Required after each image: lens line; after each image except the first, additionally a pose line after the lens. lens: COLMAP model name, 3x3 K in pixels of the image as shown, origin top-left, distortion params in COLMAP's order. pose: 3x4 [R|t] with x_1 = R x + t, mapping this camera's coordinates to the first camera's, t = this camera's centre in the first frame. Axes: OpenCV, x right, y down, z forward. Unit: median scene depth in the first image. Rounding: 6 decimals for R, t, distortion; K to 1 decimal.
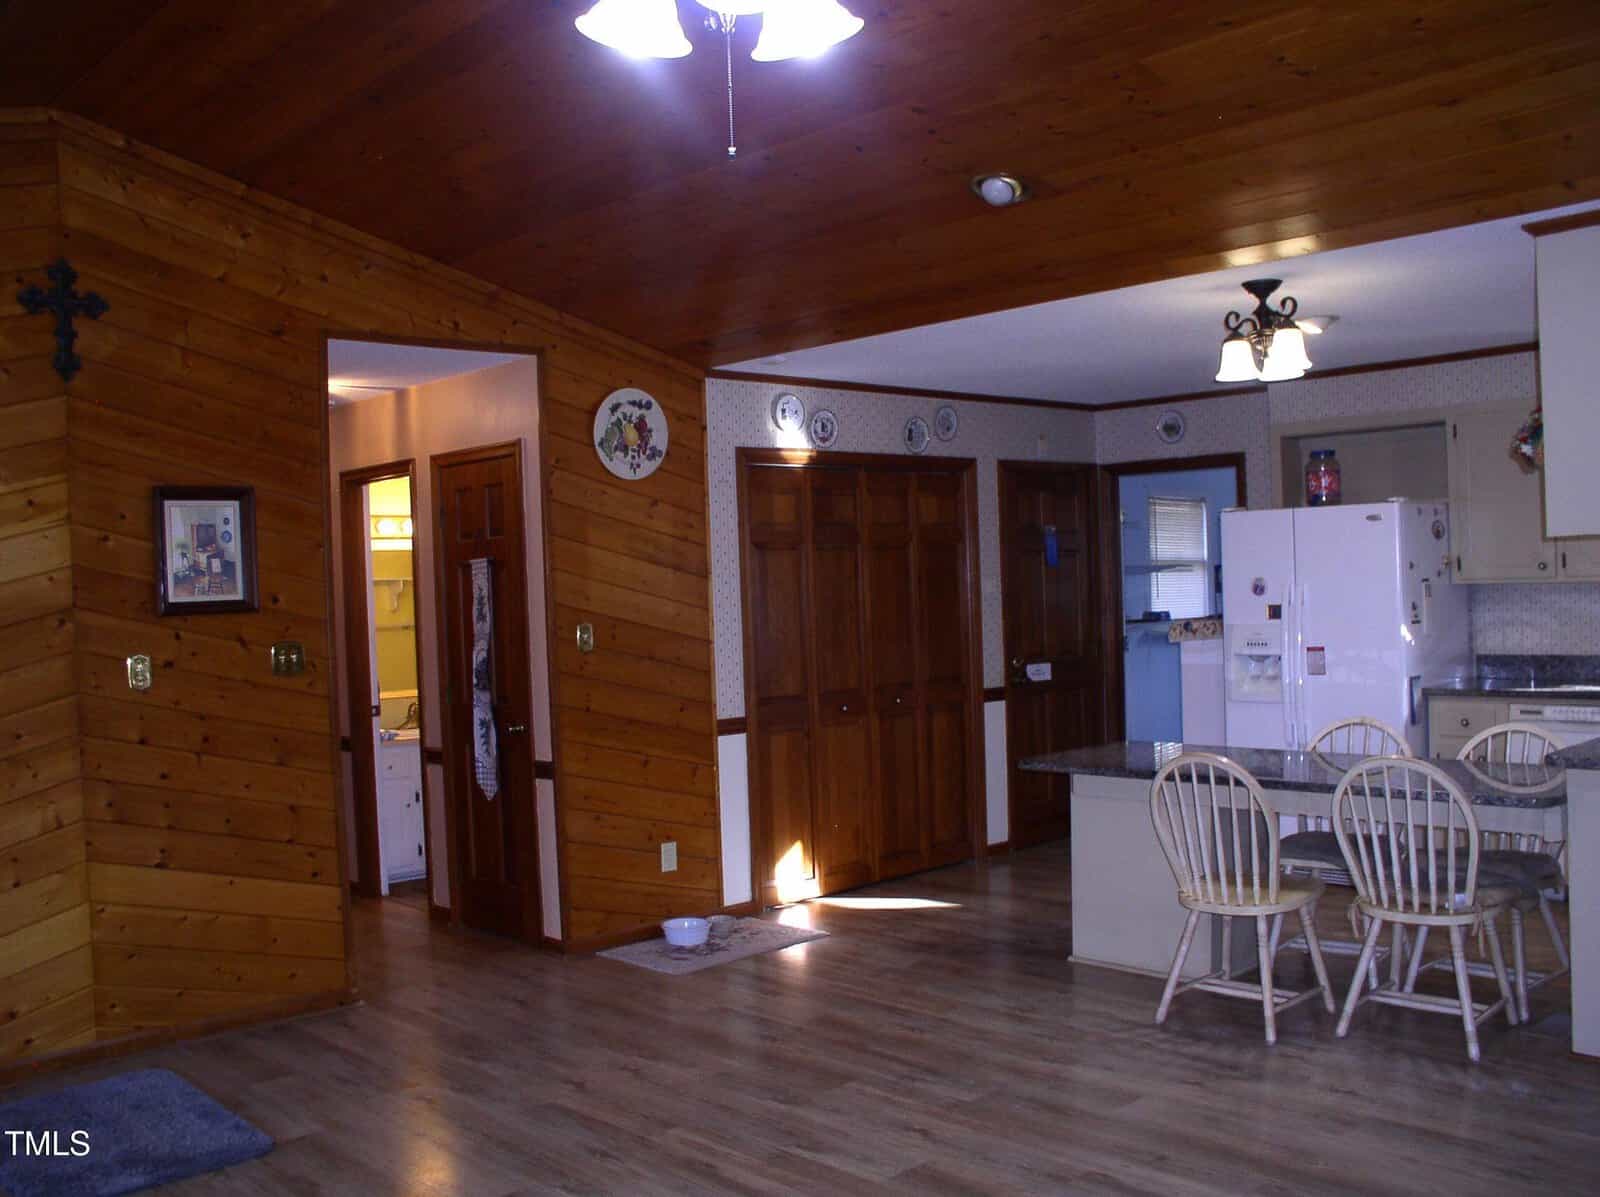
lens RADIAL K [[1496.6, 0, 797.4], [0, 1496.6, 615.1], [0, 0, 1]] dist [-0.220516, 0.279813]
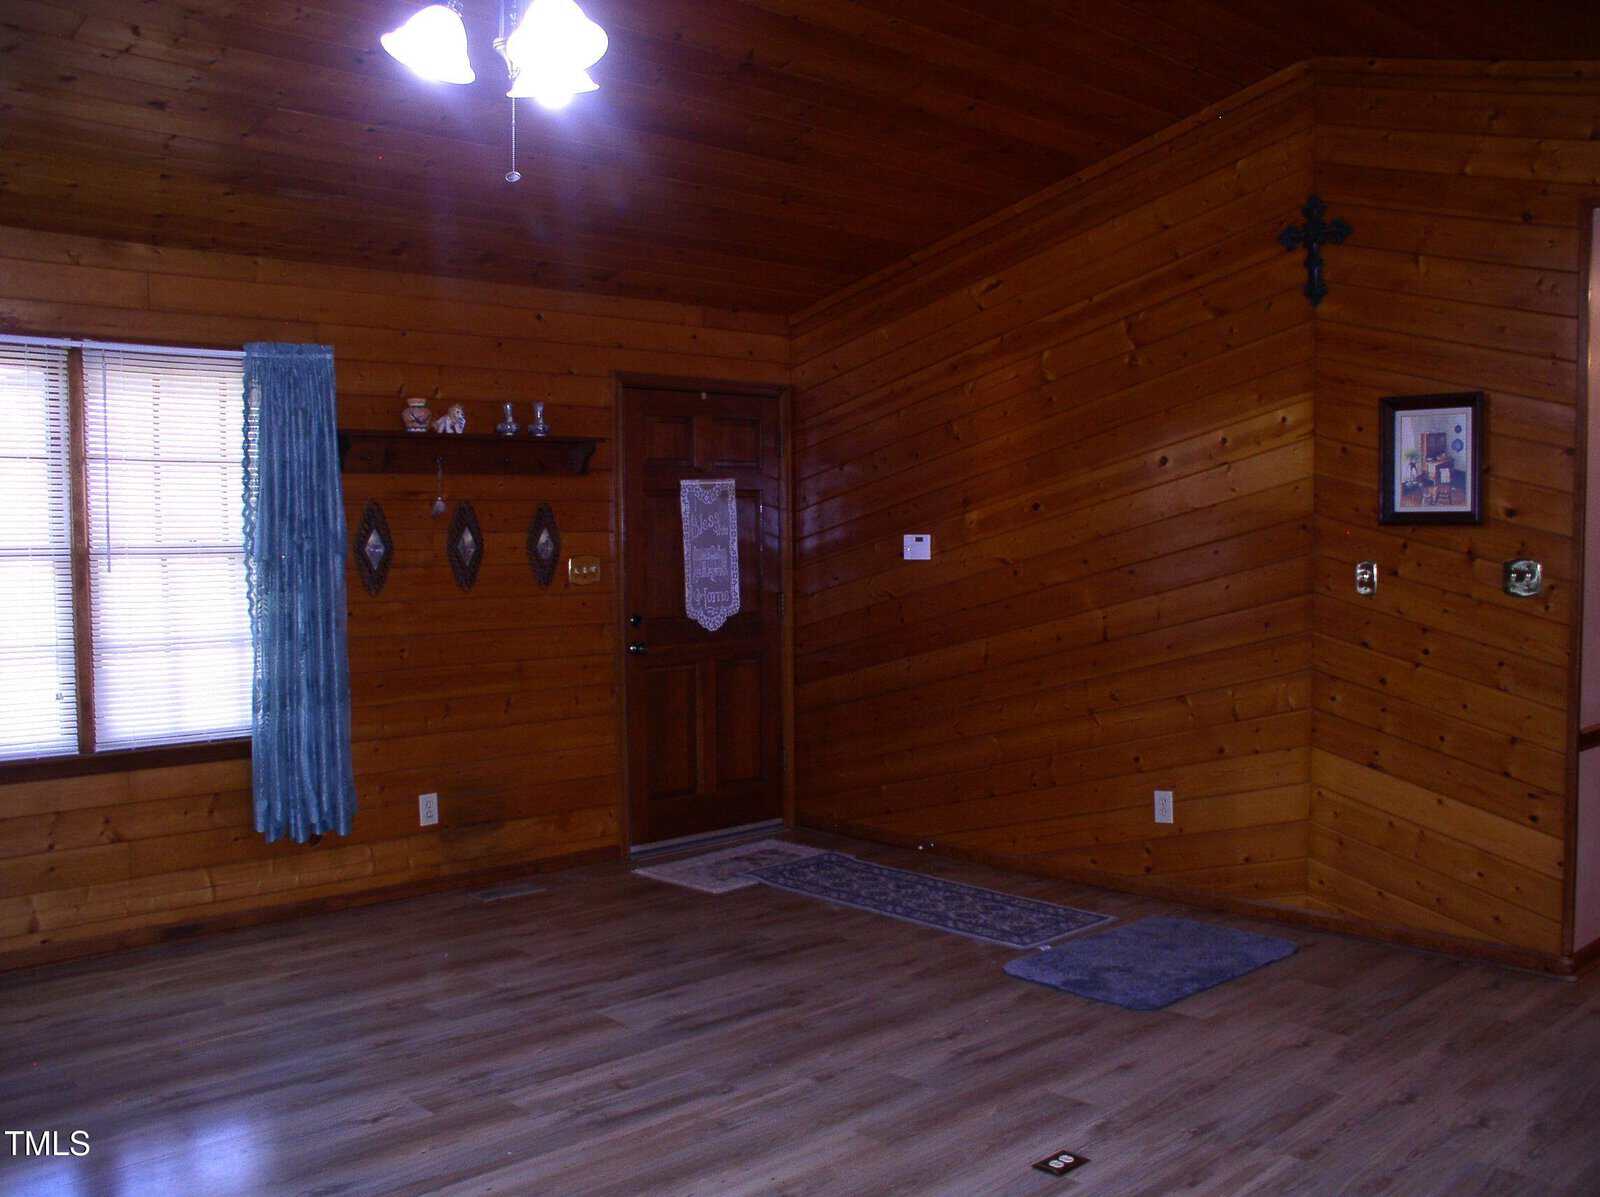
lens RADIAL K [[1496.6, 0, 797.4], [0, 1496.6, 615.1], [0, 0, 1]] dist [-0.220516, 0.279813]
pose [[-0.000850, 0.090401, -0.995905, 0.568029], [-0.017059, 0.995759, 0.090403, -0.021173], [0.999854, 0.017066, 0.000696, 0.569435]]
